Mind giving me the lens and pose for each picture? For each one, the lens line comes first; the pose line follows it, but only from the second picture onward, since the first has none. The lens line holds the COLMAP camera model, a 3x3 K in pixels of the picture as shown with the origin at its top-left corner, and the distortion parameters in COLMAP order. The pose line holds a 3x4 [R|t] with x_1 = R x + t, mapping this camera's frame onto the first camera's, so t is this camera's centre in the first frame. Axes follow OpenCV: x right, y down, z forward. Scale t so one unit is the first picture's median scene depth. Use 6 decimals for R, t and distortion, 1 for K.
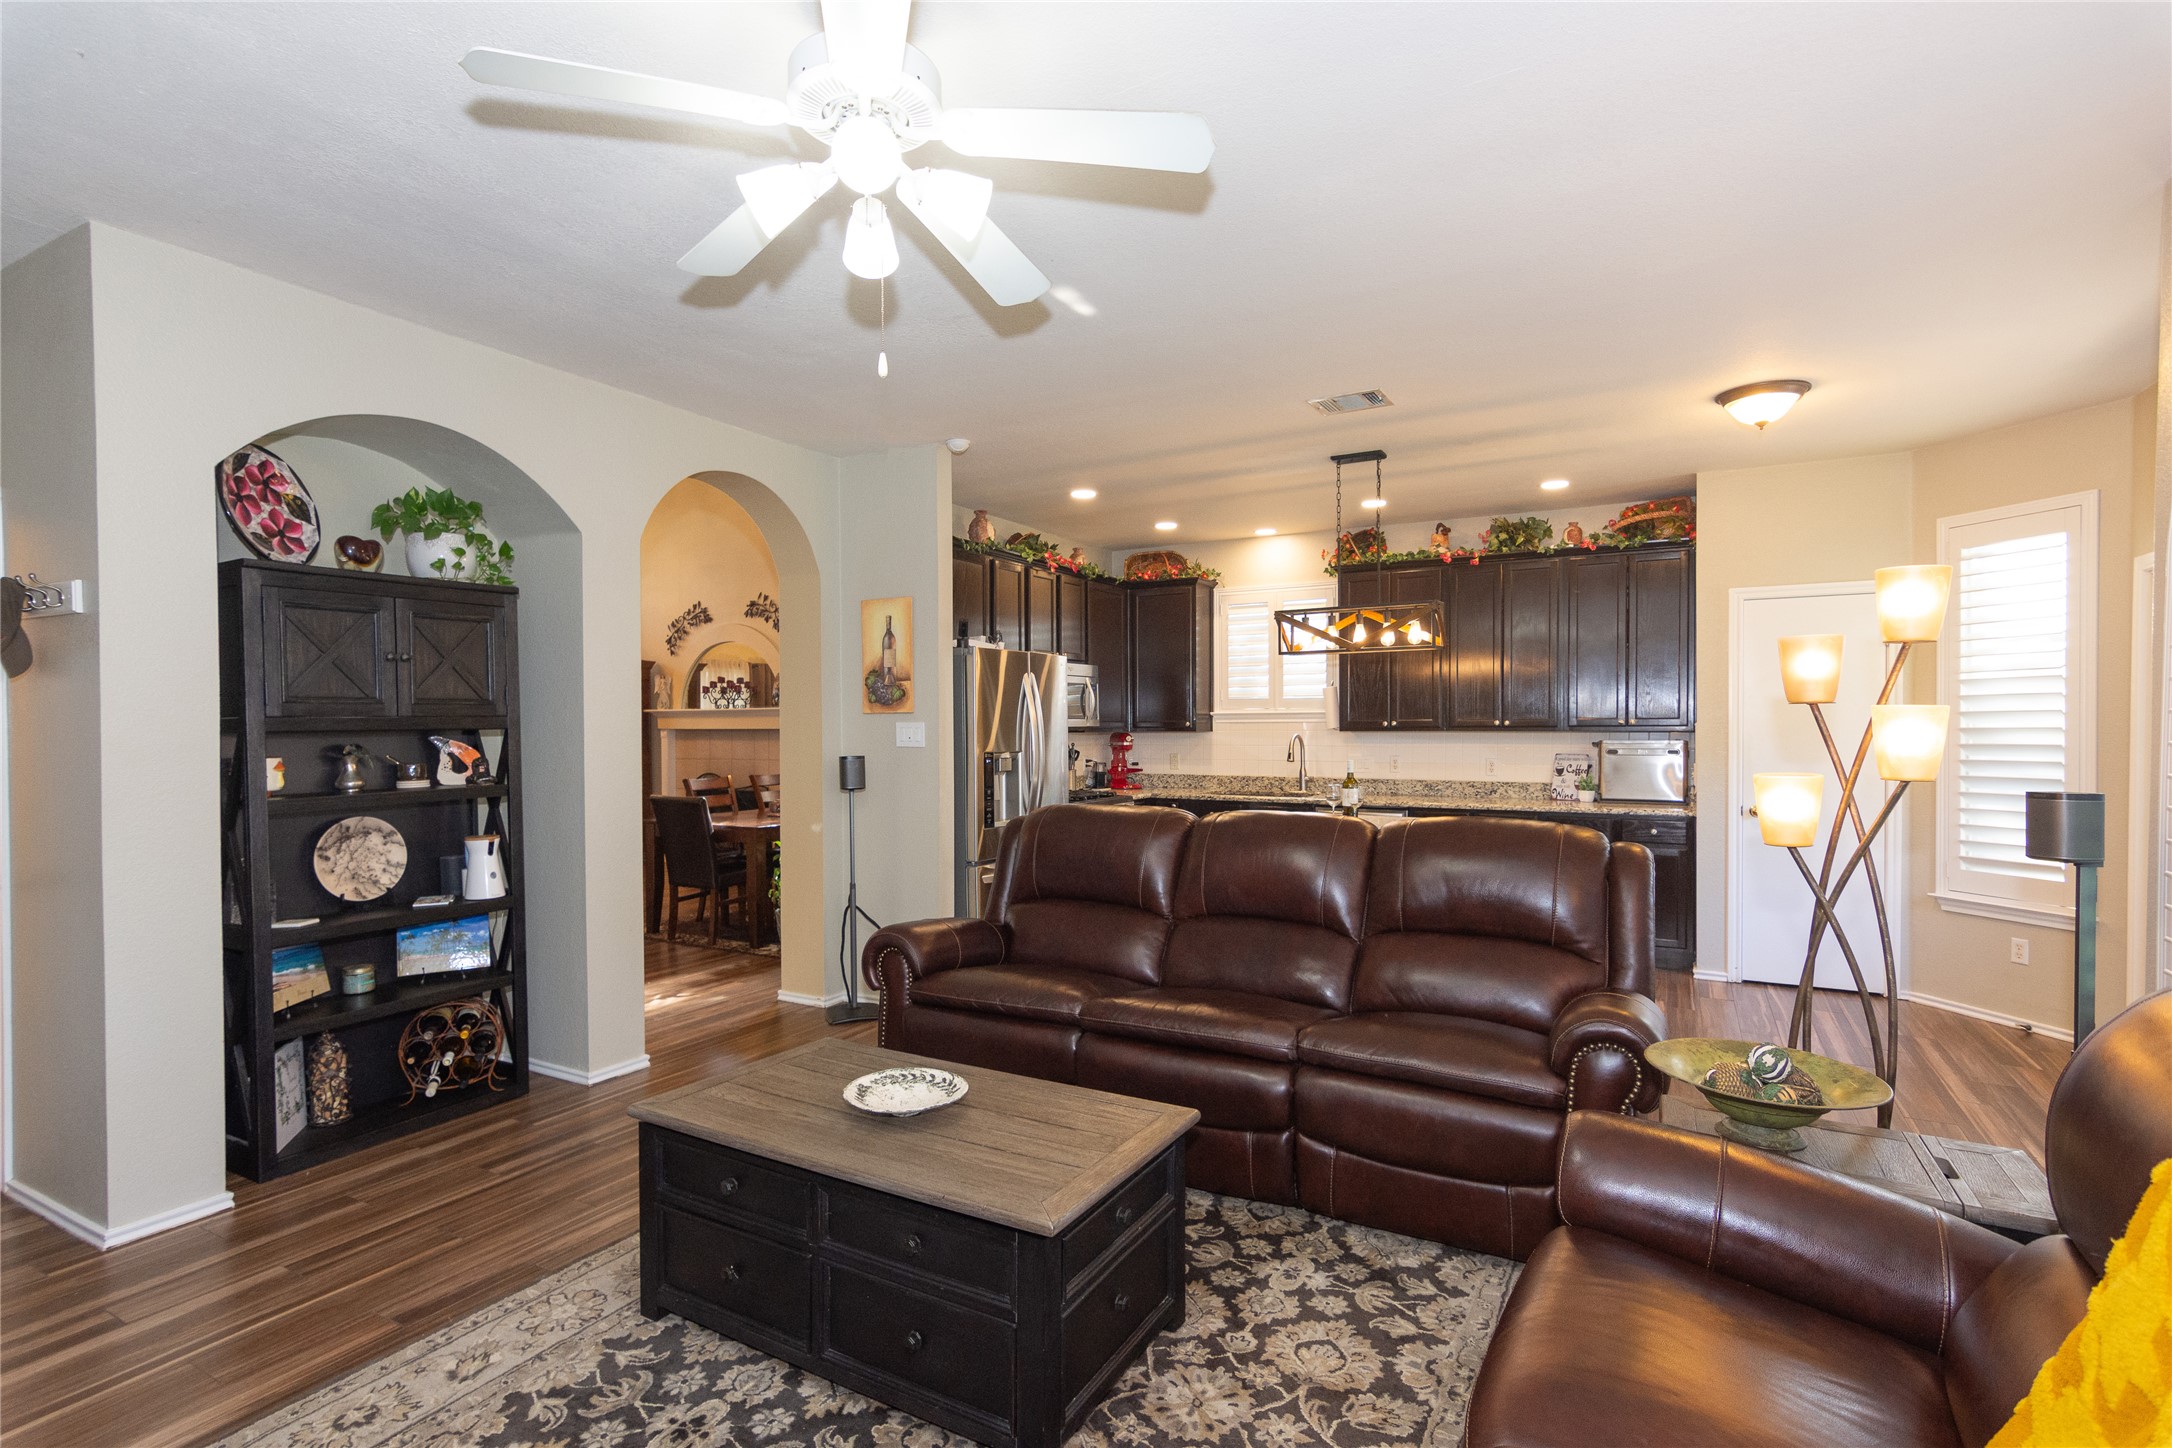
lens RADIAL K [[1047.2, 0, 1087.6], [0, 1047.2, 738.9], [0, 0, 1]] dist [-0.002520, 0.005012]
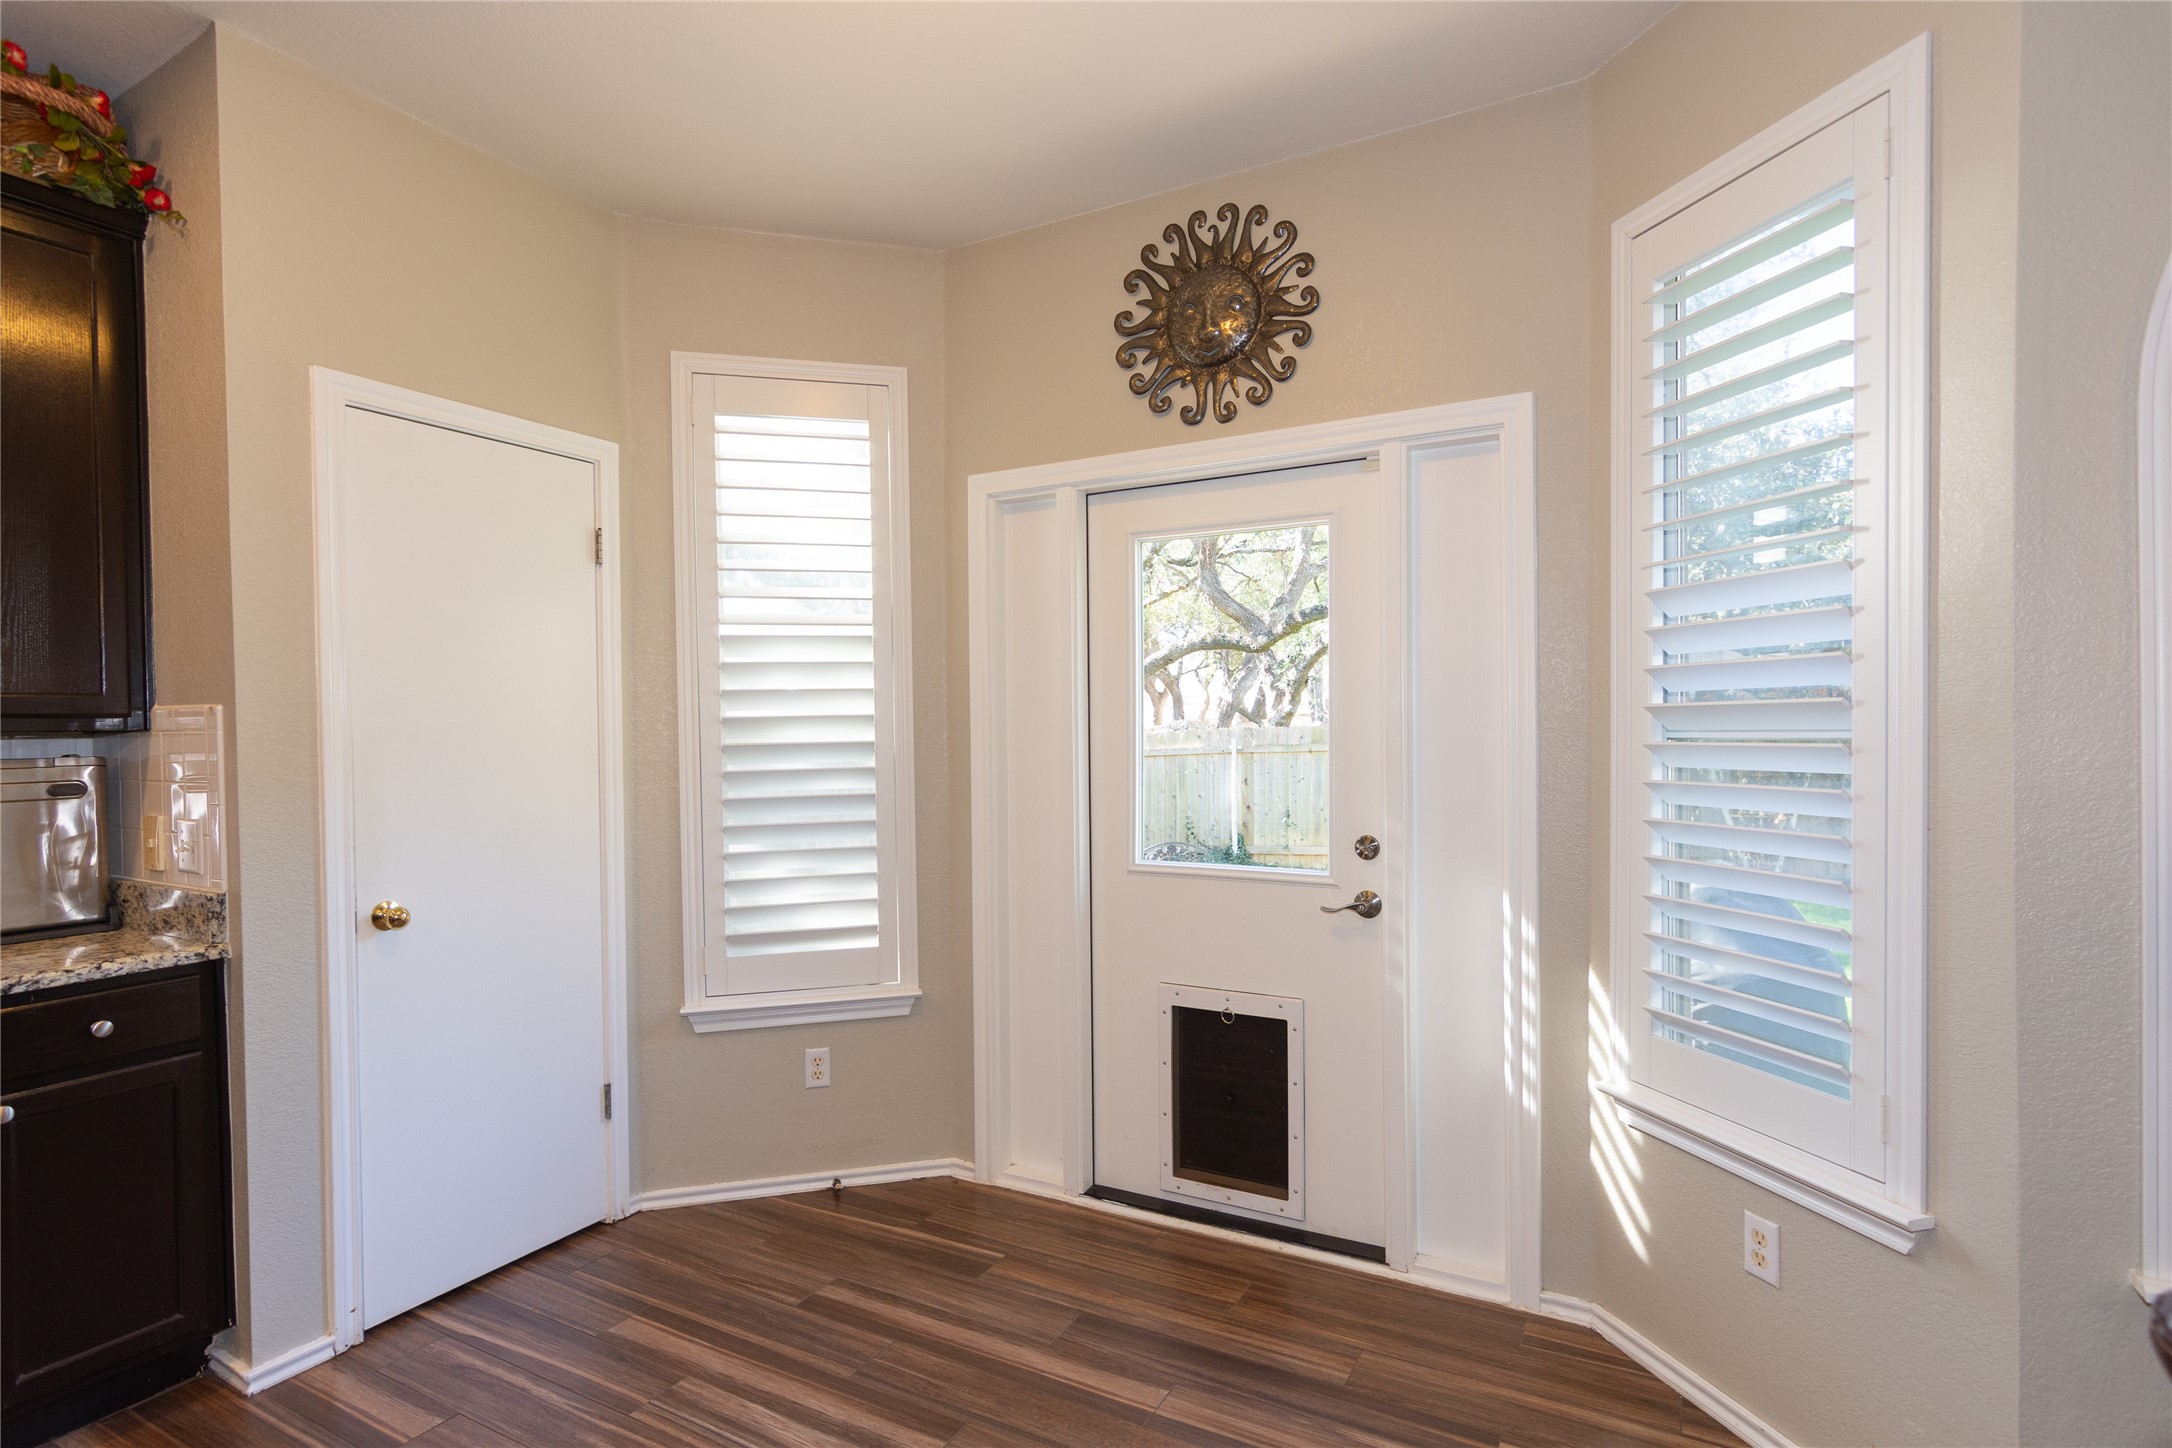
lens RADIAL K [[1076.5, 0, 1087.1], [0, 1076.5, 743.2], [0, 0, 1]] dist [0.000326, 0.001436]
pose [[-0.004167, -0.011871, 0.999921, 0.203954], [0.026840, 0.999568, 0.011979, 0.001802], [-0.999631, 0.026888, -0.003847, 0.714931]]
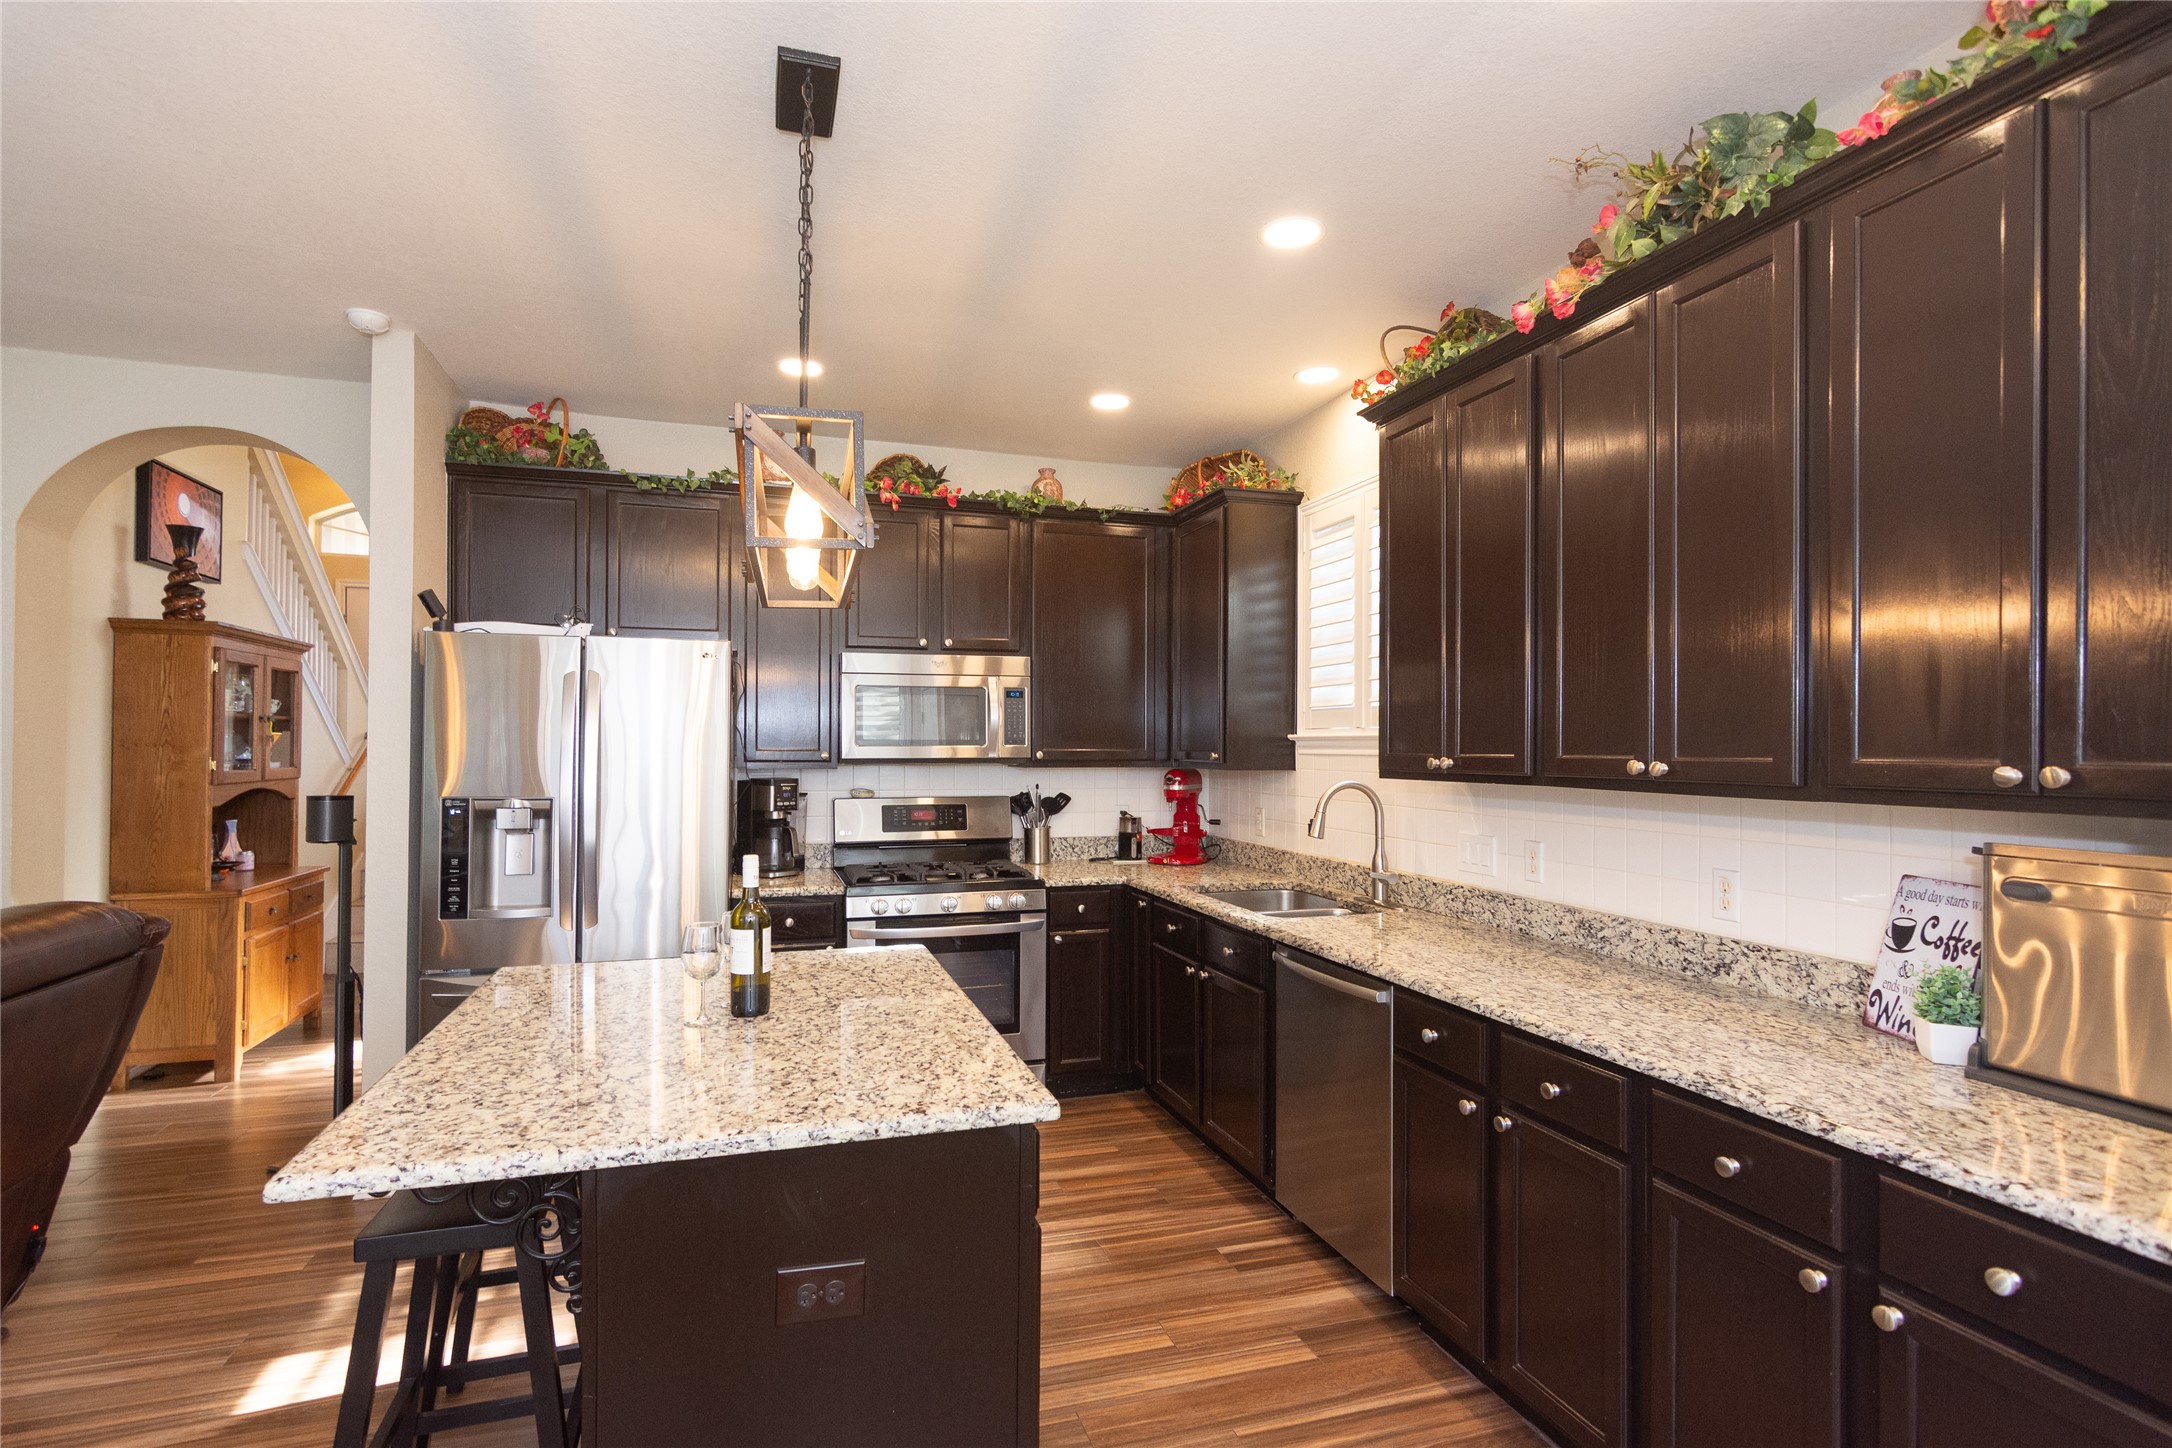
lens RADIAL K [[1064.9, 0, 1087.6], [0, 1064.9, 739.2], [0, 0, 1]] dist [-0.002167, 0.004265]
pose [[0.732491, 0.003836, -0.680766, 0.577234], [-0.017469, 0.999761, -0.013163, -0.019653], [0.680552, 0.021534, 0.732383, 0.734600]]
